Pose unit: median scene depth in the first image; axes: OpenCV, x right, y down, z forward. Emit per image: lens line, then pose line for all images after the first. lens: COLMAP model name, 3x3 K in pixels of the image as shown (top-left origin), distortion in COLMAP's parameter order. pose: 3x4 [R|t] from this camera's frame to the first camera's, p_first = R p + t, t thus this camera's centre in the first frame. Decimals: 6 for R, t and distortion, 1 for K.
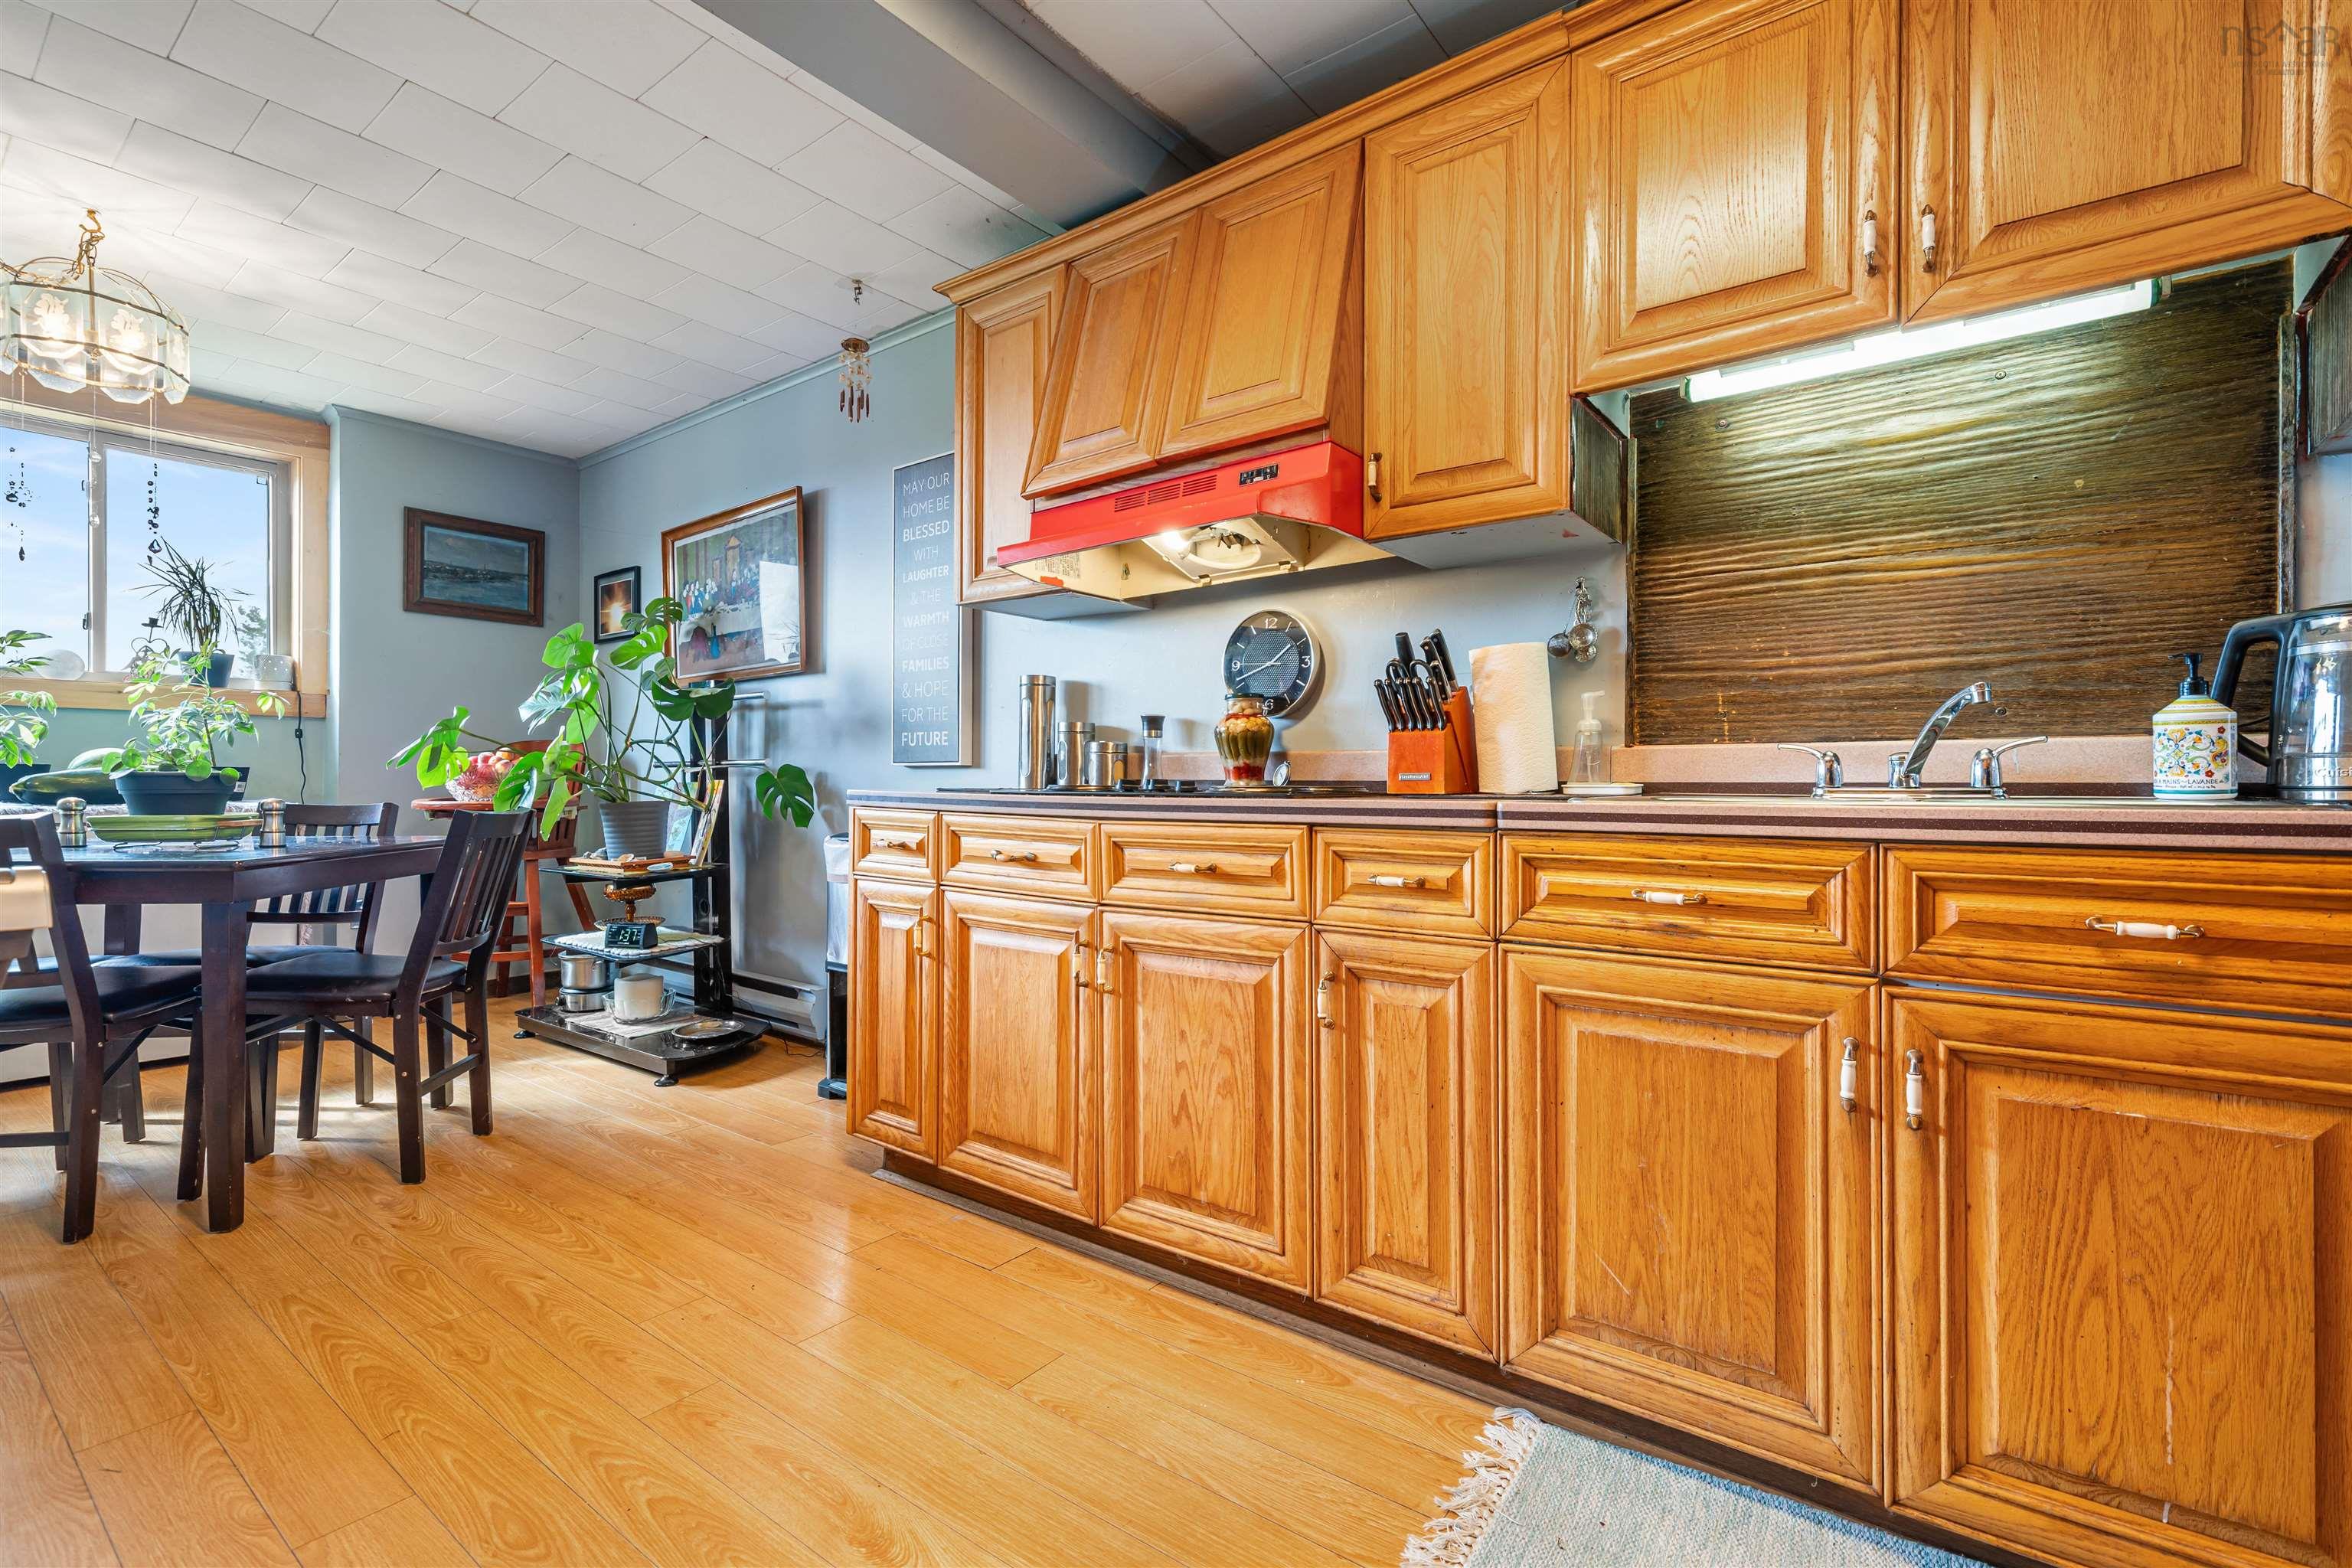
lens RADIAL K [[1037.9, 0, 1176.0], [0, 1037.9, 784.0], [0, 0, 1]] dist [0.001689, 0.000262]
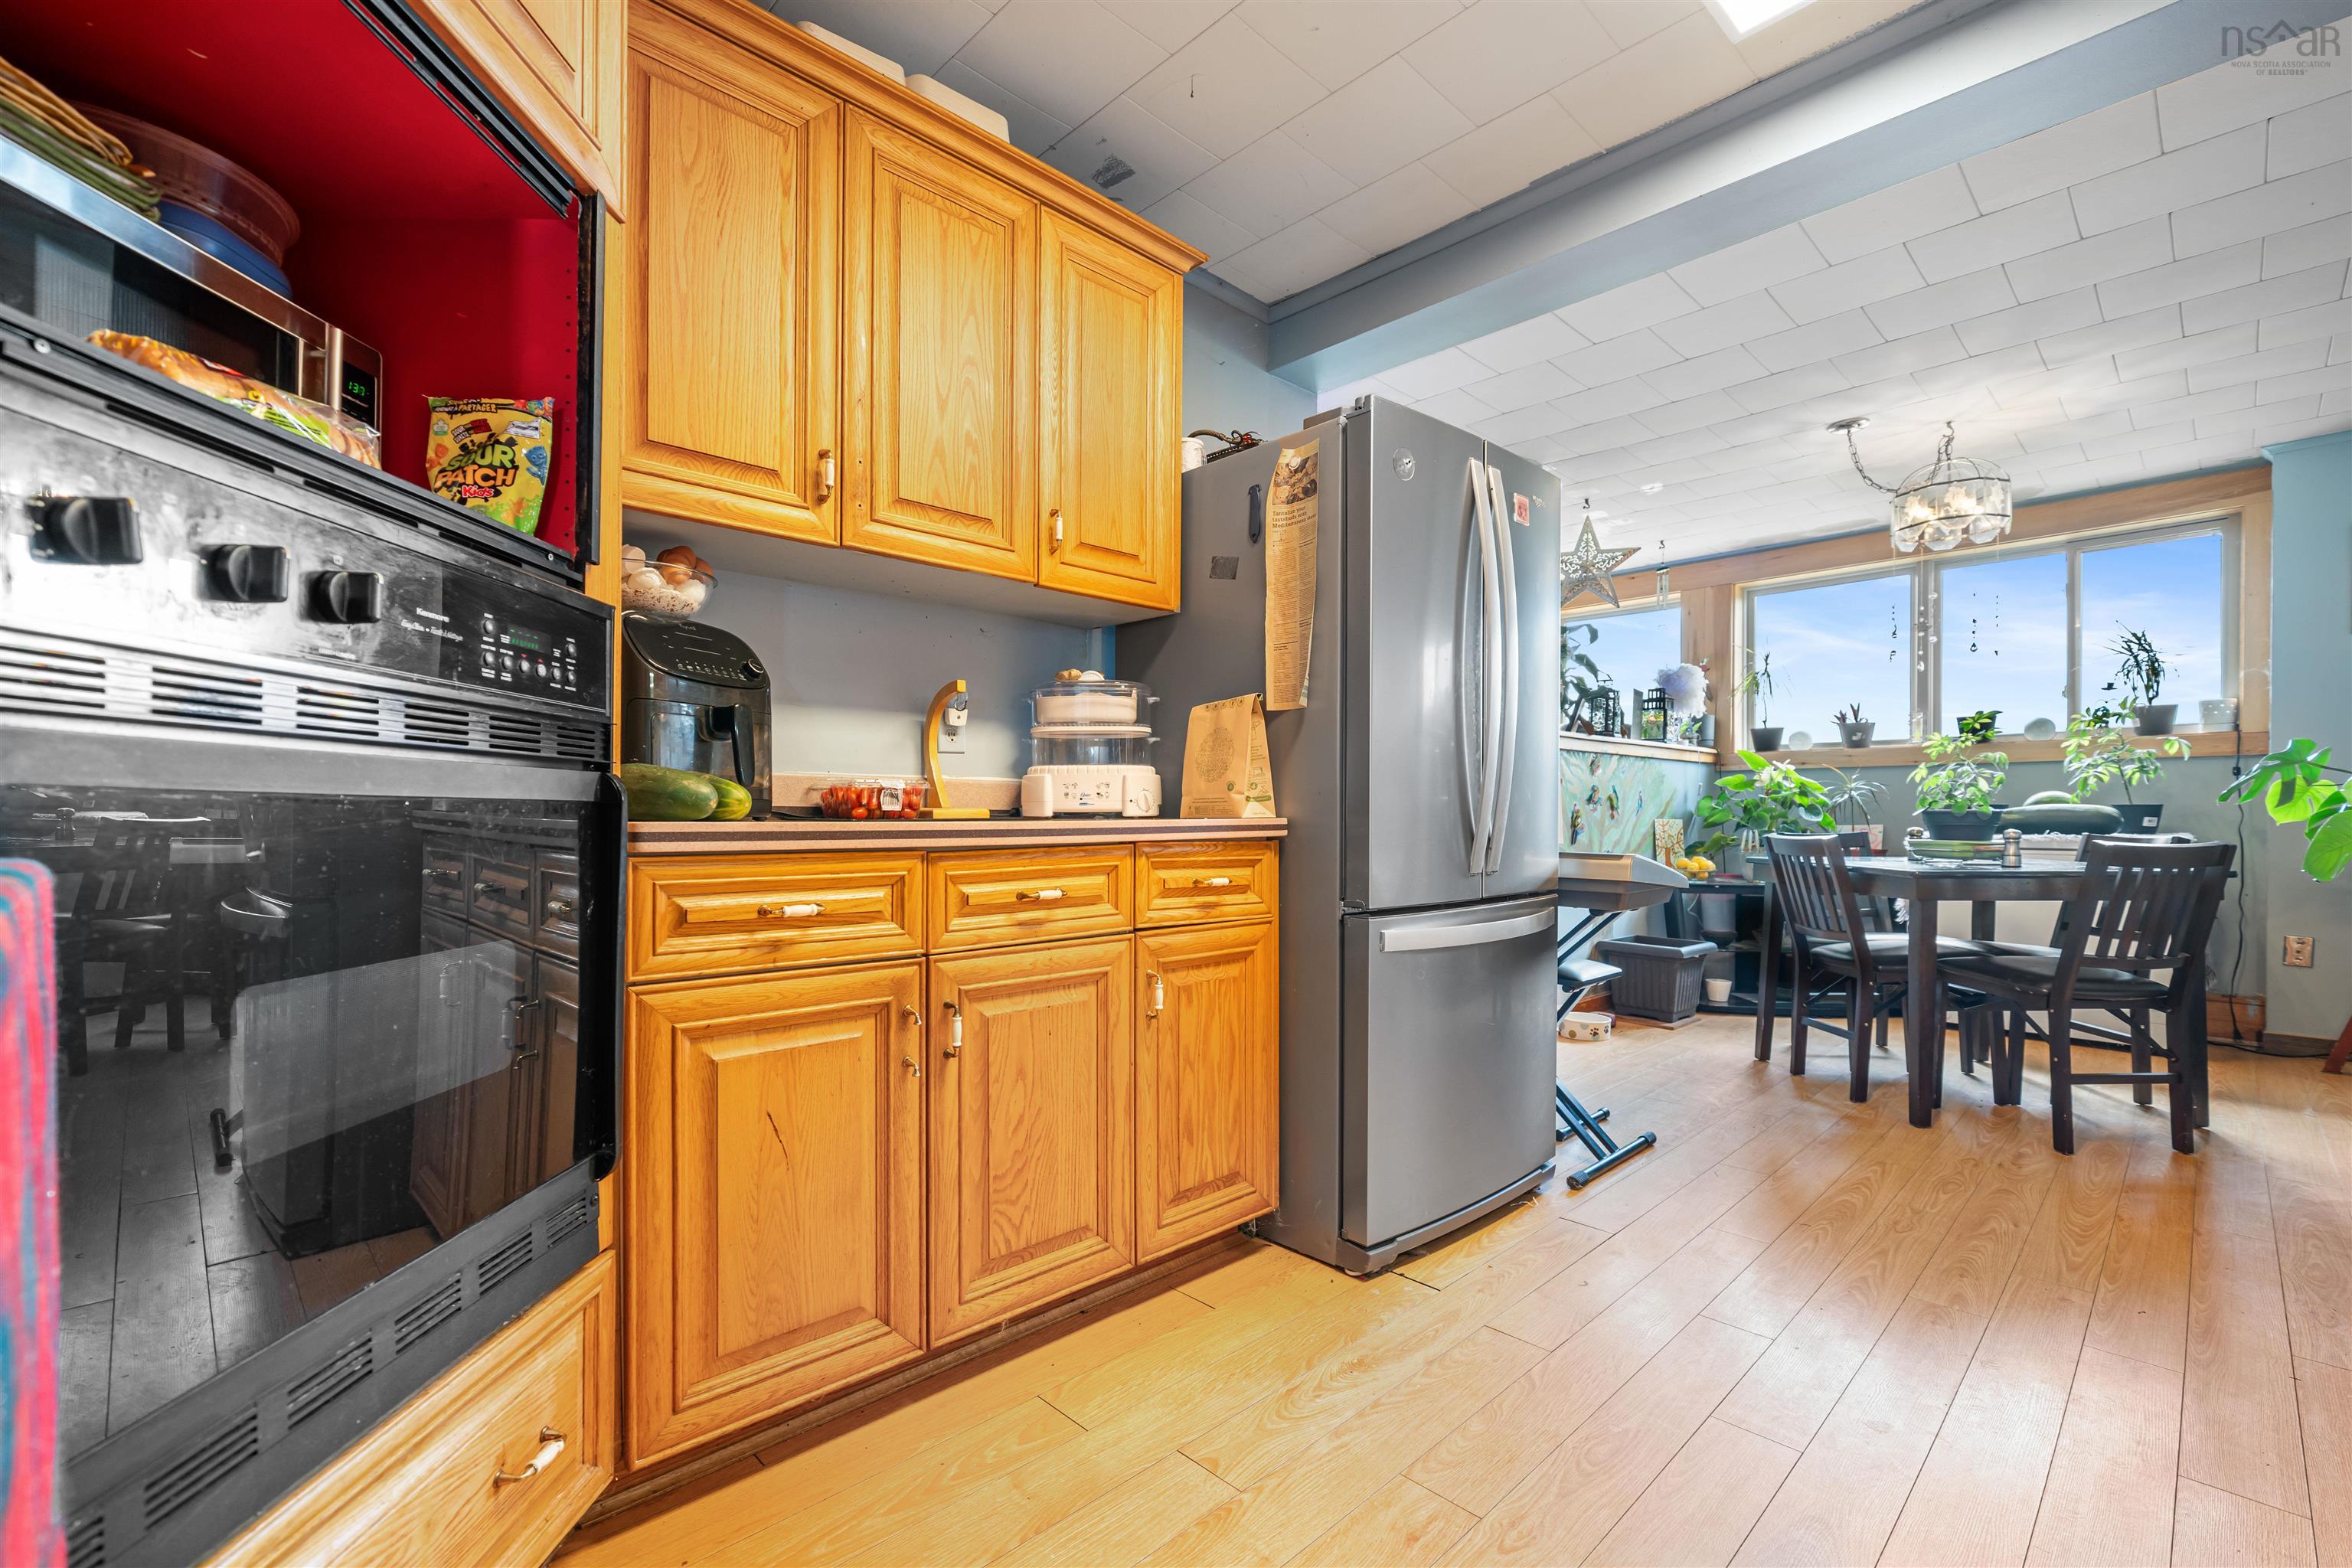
lens RADIAL K [[1029.7, 0, 1180.4], [0, 1029.7, 814.8], [0, 0, 1]] dist [-0.000932, -0.000088]
pose [[-0.144054, -0.002967, -0.989565, 0.676151], [-0.001050, 0.999995, -0.002845, -0.001220], [0.989569, 0.000629, -0.144056, 0.191294]]
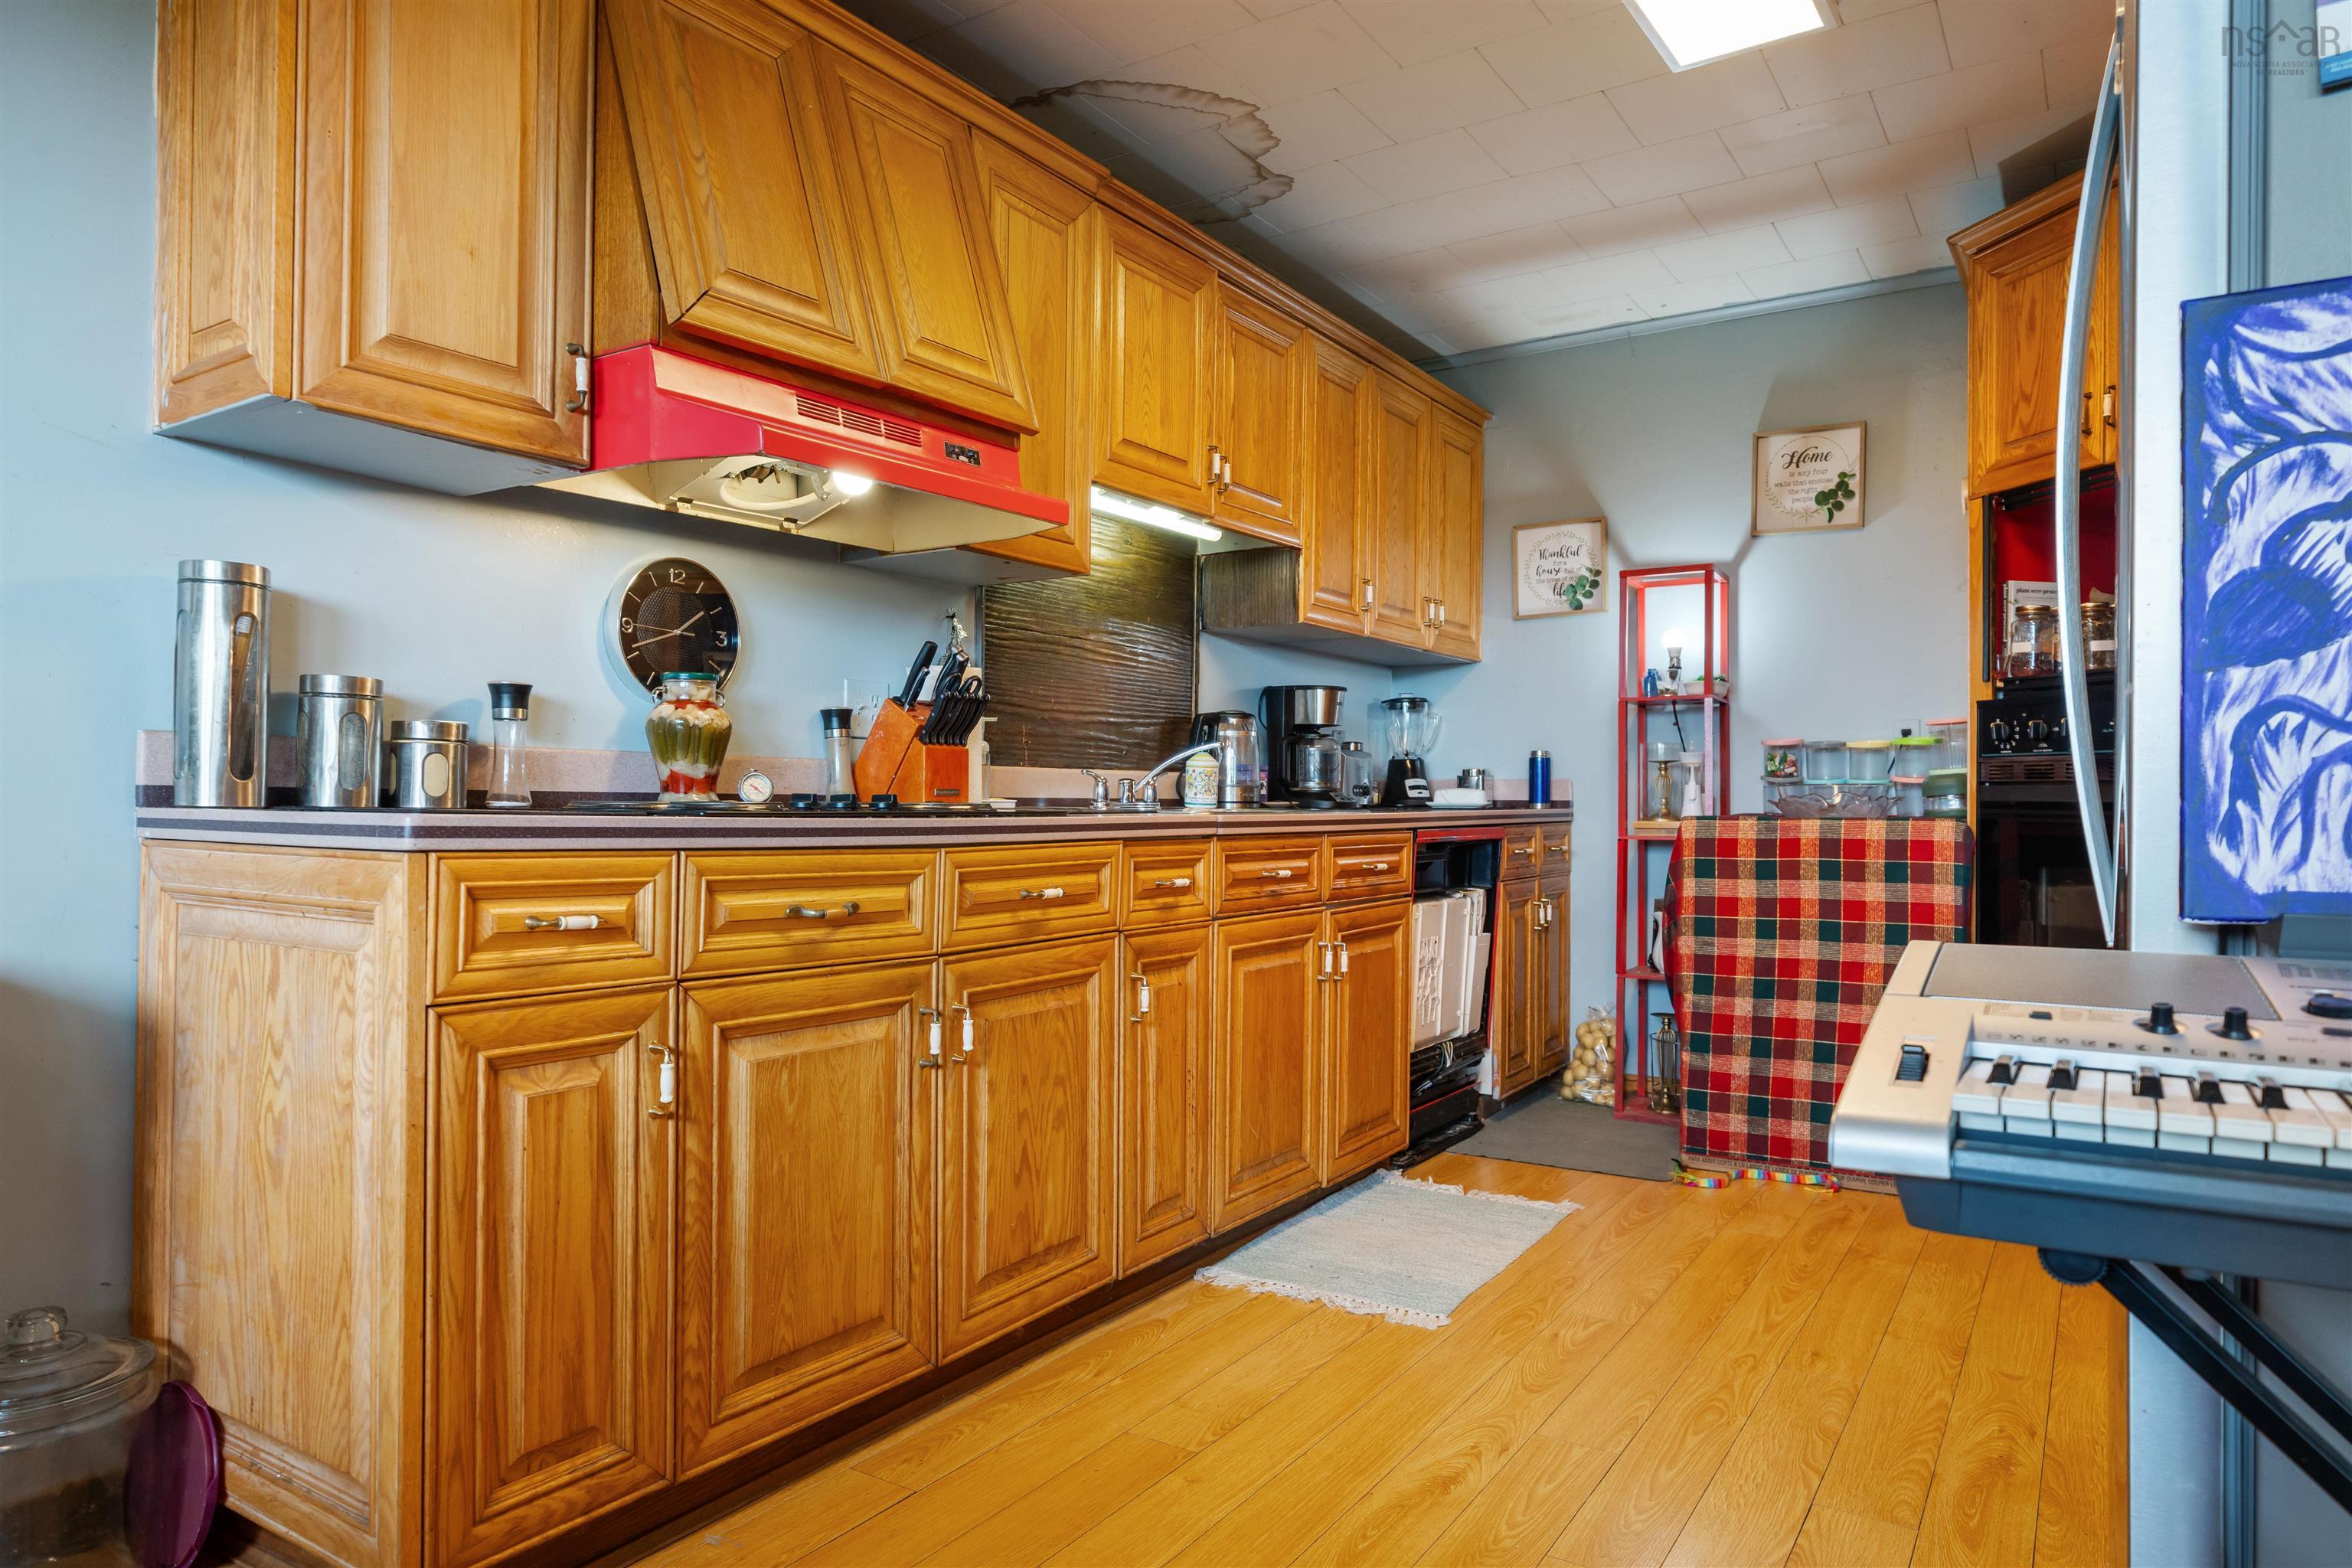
lens RADIAL K [[1422.6, 0, 1176.7], [0, 1422.6, 802.7], [0, 0, 1]] dist [0.008204, 0.000681]
pose [[-0.063540, -0.006375, 0.997959, -1.073520], [-0.009921, 0.999934, 0.005756, -0.006238], [-0.997930, -0.009535, -0.063599, 0.829029]]
